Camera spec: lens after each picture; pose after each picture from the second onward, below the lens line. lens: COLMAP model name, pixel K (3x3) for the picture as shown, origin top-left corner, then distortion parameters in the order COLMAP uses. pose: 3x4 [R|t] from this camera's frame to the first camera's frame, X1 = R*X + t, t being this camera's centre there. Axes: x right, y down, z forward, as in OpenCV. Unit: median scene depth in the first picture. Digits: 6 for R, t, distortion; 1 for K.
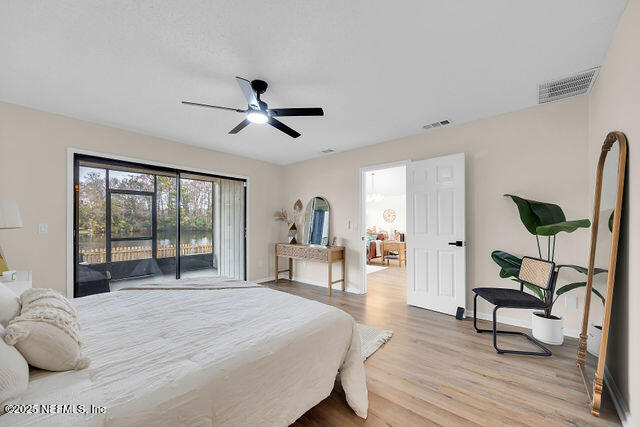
lens RADIAL K [[252.4, 0, 321.3], [0, 252.4, 223.7], [0, 0, 1]] dist [-0.012959, 0.000009]
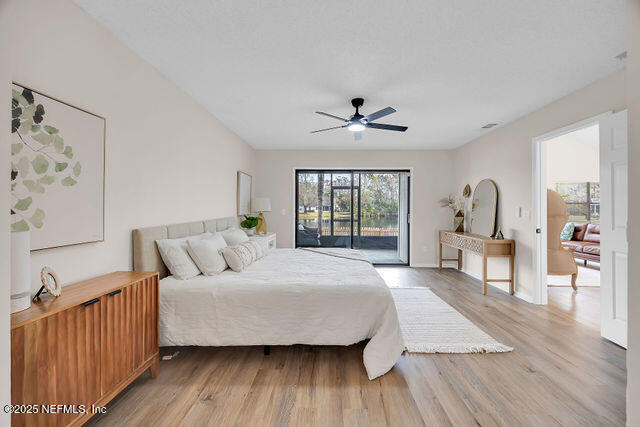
lens RADIAL K [[245.4, 0, 324.6], [0, 245.4, 209.3], [0, 0, 1]] dist [-0.003101, -0.000876]
pose [[0.639193, 0.003715, -0.769037, 0.304532], [-0.006950, 0.999975, -0.000946, -0.000762], [0.769015, 0.005950, 0.639203, 0.039429]]
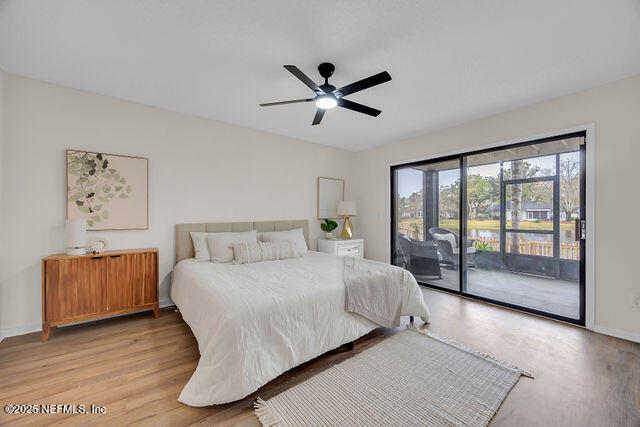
lens RADIAL K [[245.4, 0, 323.7], [0, 245.4, 215.1], [0, 0, 1]] dist [-0.003101, -0.000876]
pose [[-0.203122, -0.001643, -0.979152, 0.345065], [-0.007623, 0.999971, -0.000097, 0.009091], [0.979124, 0.007444, -0.203129, 0.601234]]
